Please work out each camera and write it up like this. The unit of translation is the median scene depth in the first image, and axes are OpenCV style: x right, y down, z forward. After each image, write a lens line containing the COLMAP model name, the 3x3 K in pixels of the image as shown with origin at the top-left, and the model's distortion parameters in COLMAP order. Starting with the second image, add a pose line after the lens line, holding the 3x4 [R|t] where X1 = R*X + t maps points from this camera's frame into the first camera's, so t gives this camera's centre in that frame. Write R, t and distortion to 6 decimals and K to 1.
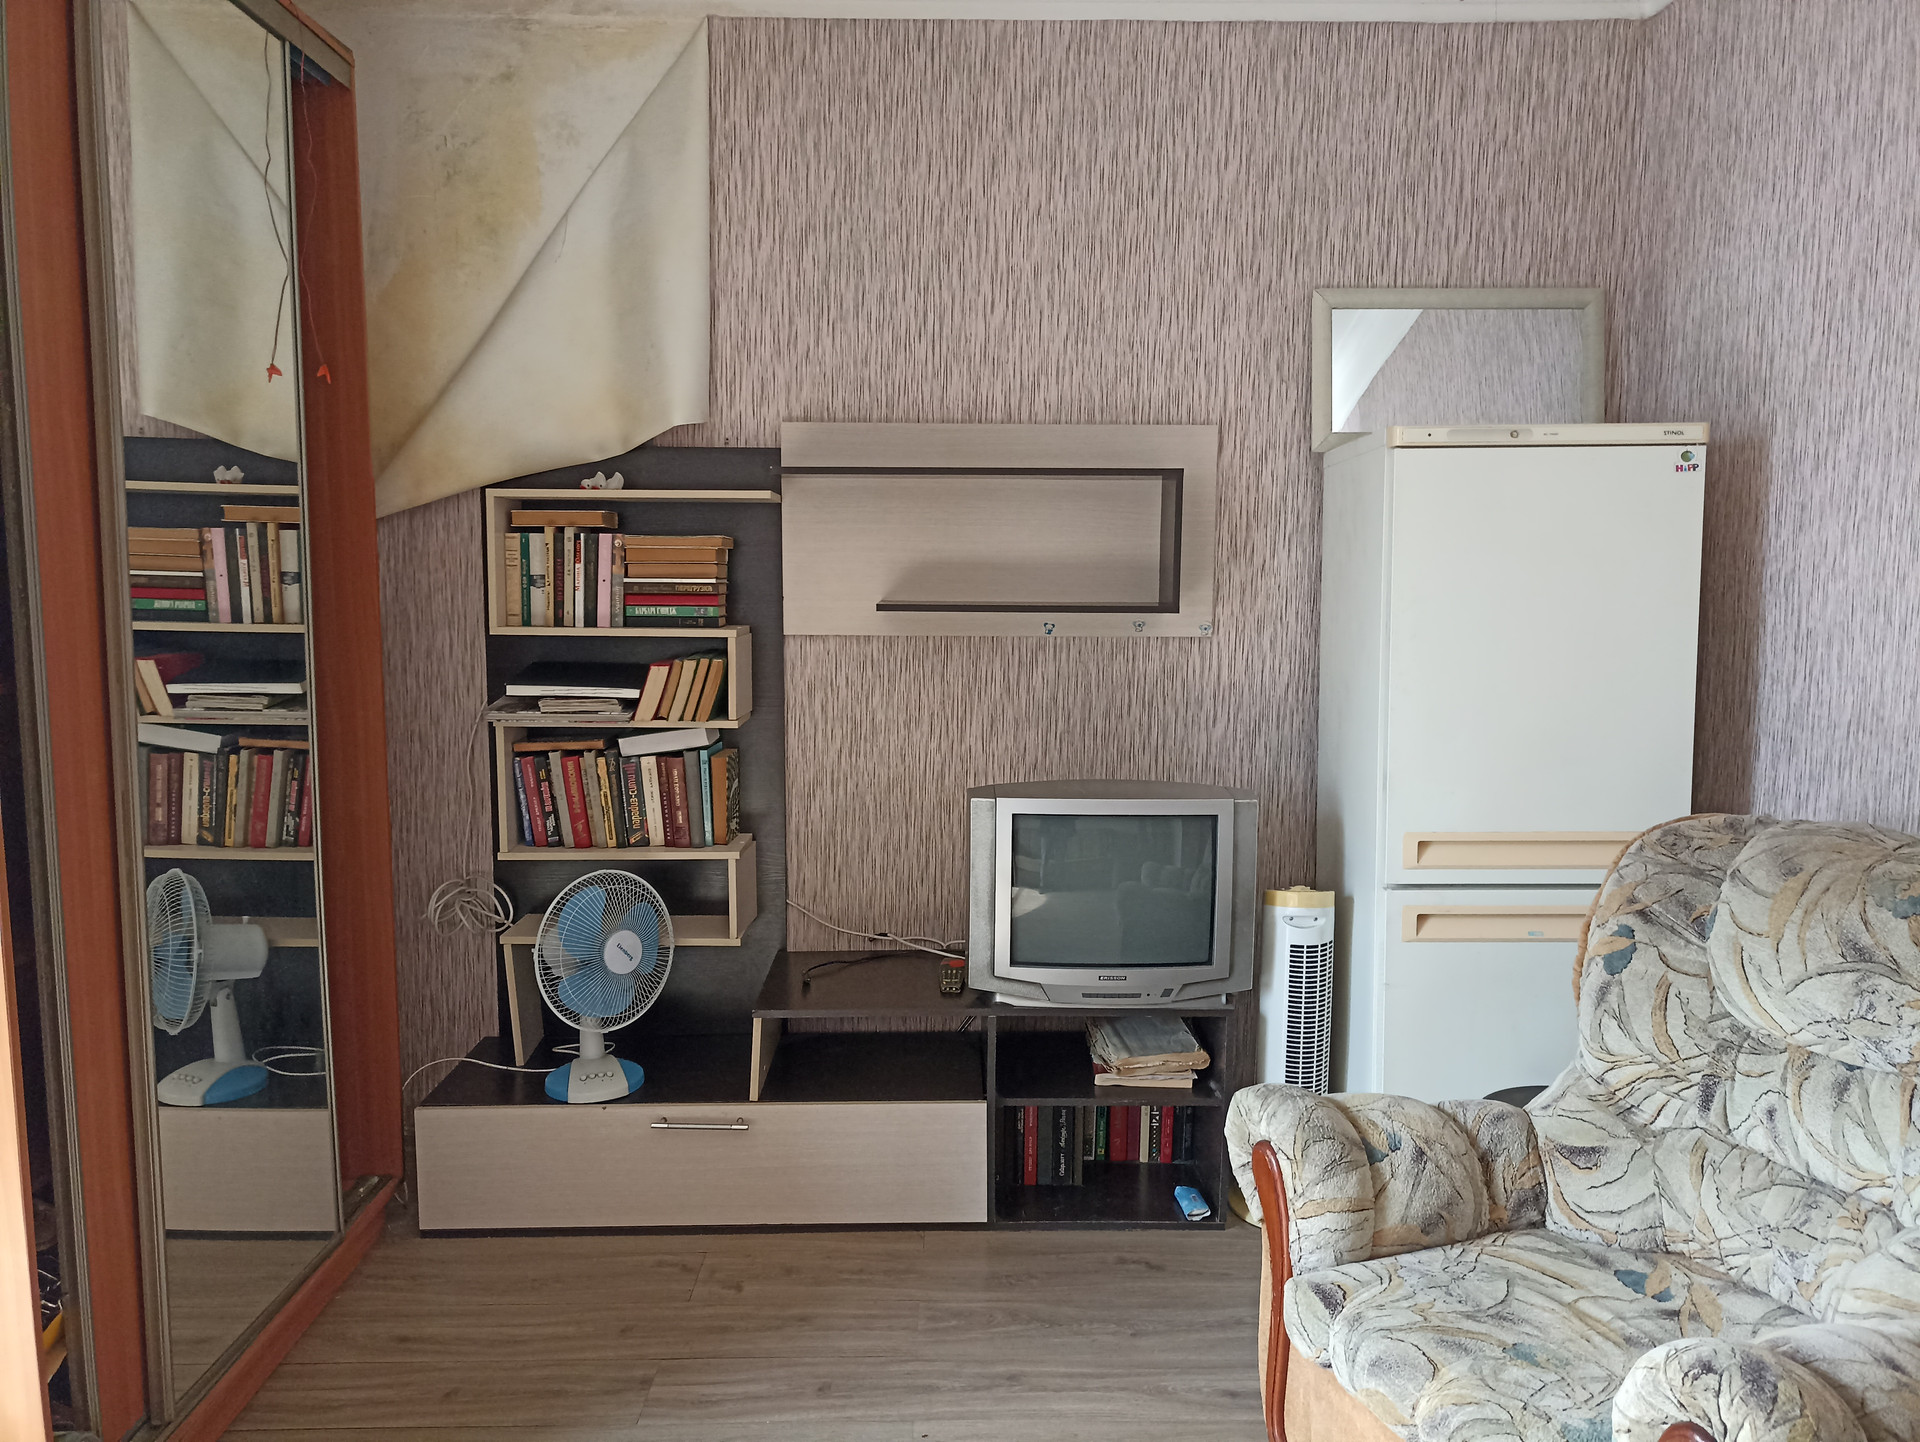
lens RADIAL K [[1408.8, 0, 968.9], [0, 1408.8, 717.1], [0, 0, 1]] dist [0.037811, -0.028256]
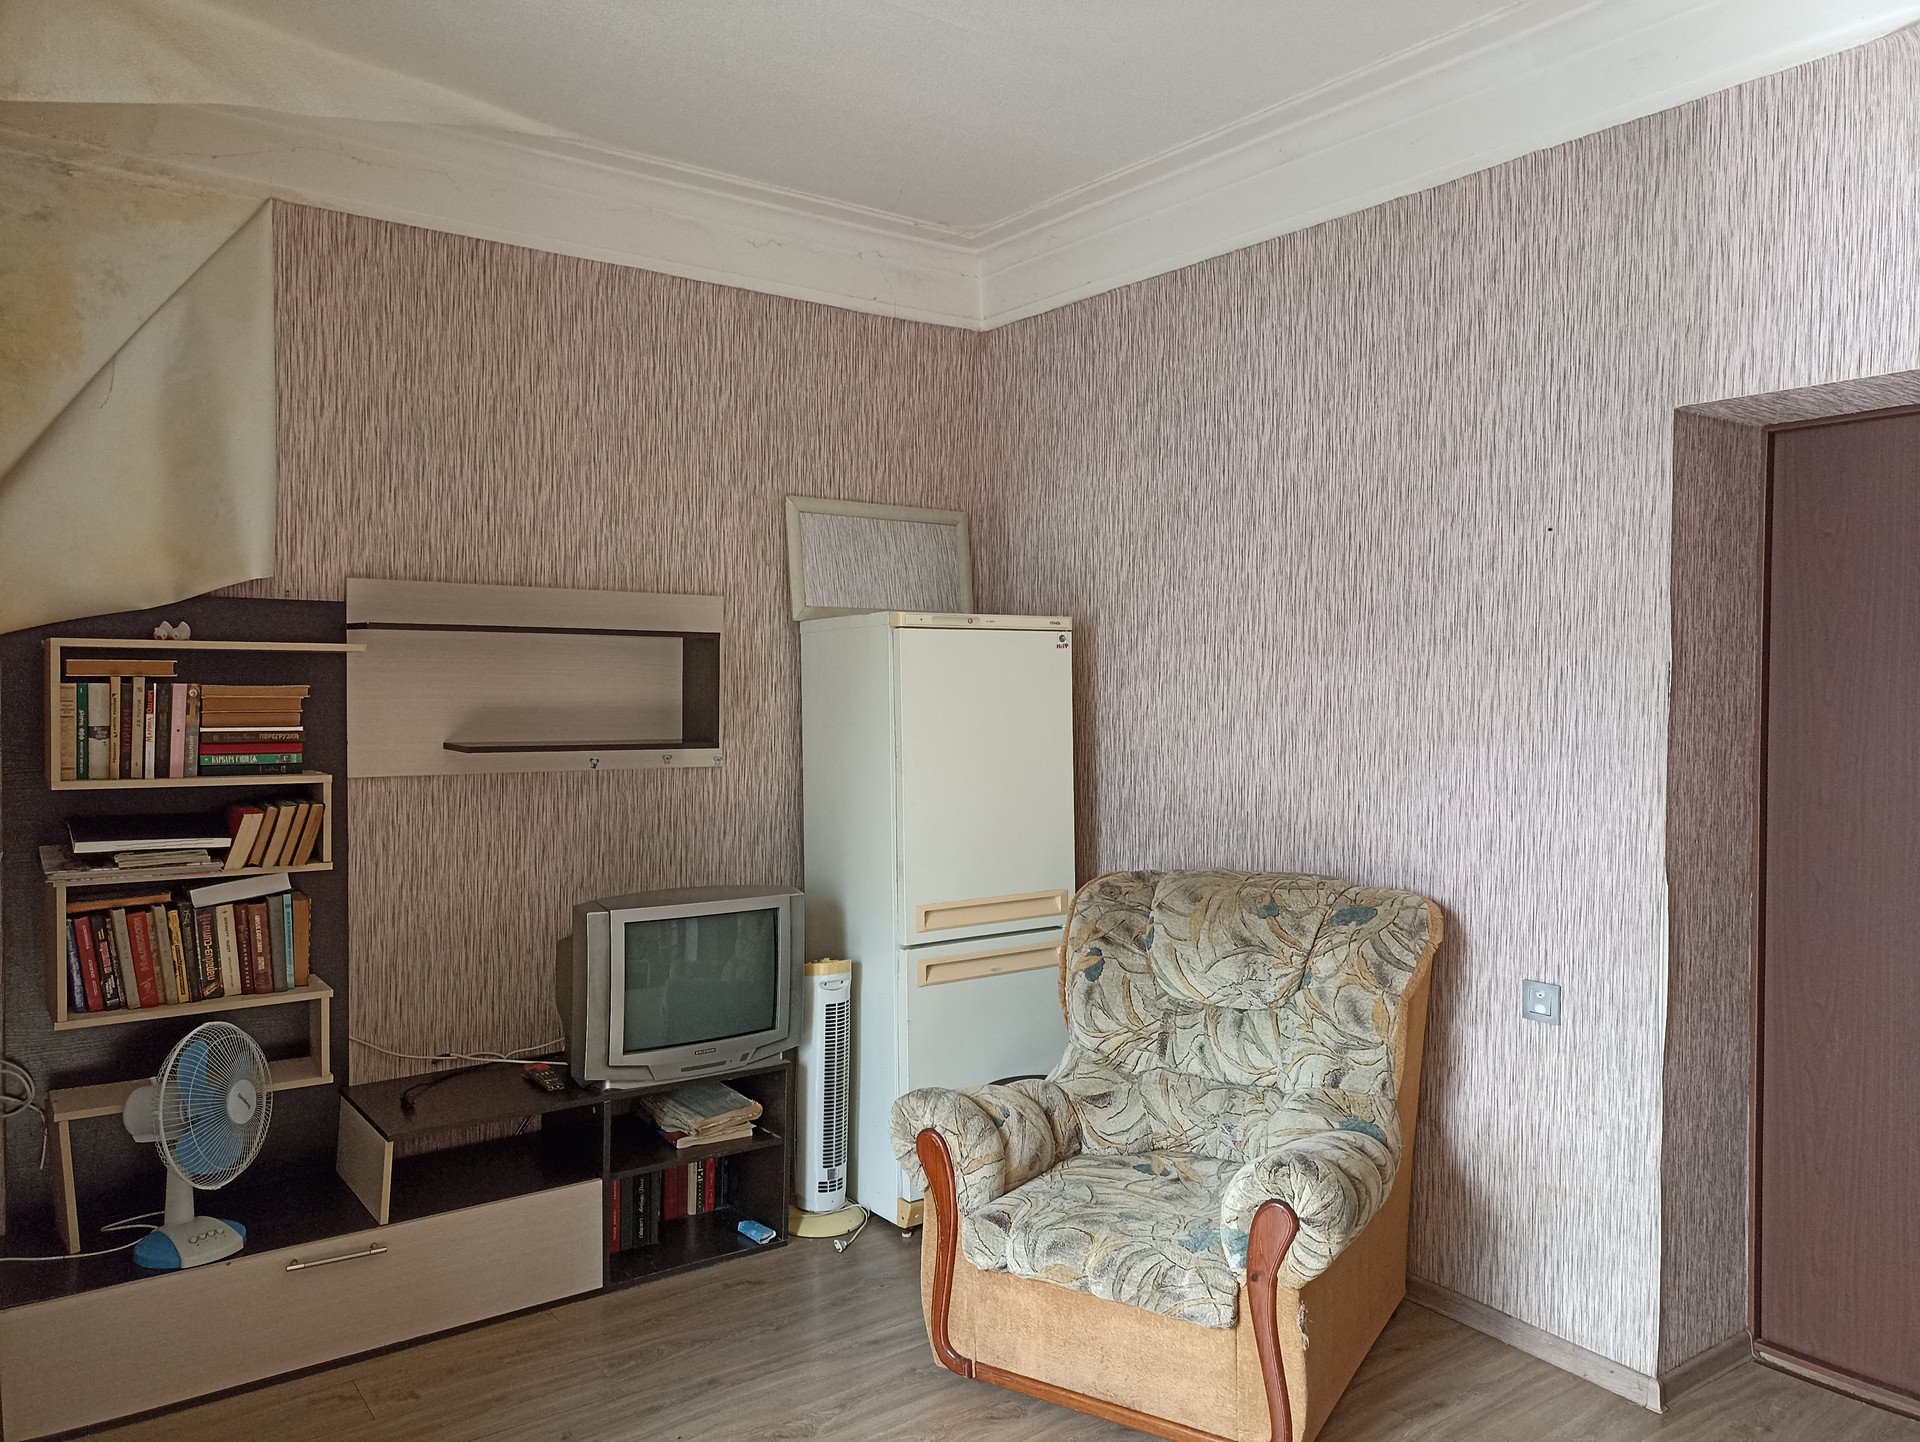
lens RADIAL K [[1408.8, 0, 972.0], [0, 1408.8, 715.5], [0, 0, 1]] dist [0.037811, -0.028256]
pose [[0.813394, -0.011598, 0.581598, -0.386153], [0.059499, 0.996216, -0.063348, -0.010881], [-0.578663, 0.086131, 0.811006, -0.131719]]
